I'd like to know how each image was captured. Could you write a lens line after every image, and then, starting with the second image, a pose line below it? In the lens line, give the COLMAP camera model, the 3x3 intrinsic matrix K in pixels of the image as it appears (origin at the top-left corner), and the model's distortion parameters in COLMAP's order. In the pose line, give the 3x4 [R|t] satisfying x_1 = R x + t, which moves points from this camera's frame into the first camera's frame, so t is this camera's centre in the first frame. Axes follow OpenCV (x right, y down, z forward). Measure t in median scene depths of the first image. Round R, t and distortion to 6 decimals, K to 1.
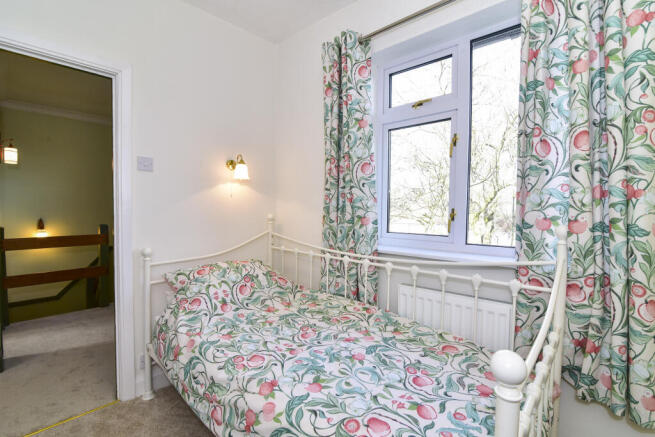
lens RADIAL K [[312.0, 0, 328.9], [0, 312.0, 215.4], [0, 0, 1]] dist [-0.002111, -0.000553]
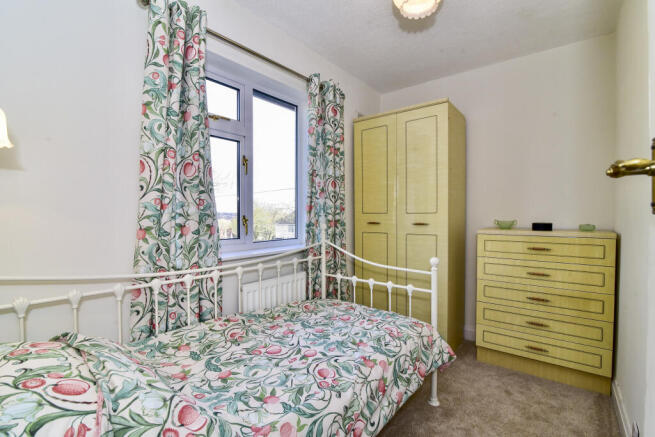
lens RADIAL K [[312.0, 0, 328.8], [0, 312.0, 220.1], [0, 0, 1]] dist [-0.002111, -0.000553]
pose [[-0.089905, -0.026079, 0.995609, -0.949025], [0.014622, 0.999515, 0.027502, -0.036100], [-0.995843, 0.017030, -0.089480, 0.844331]]
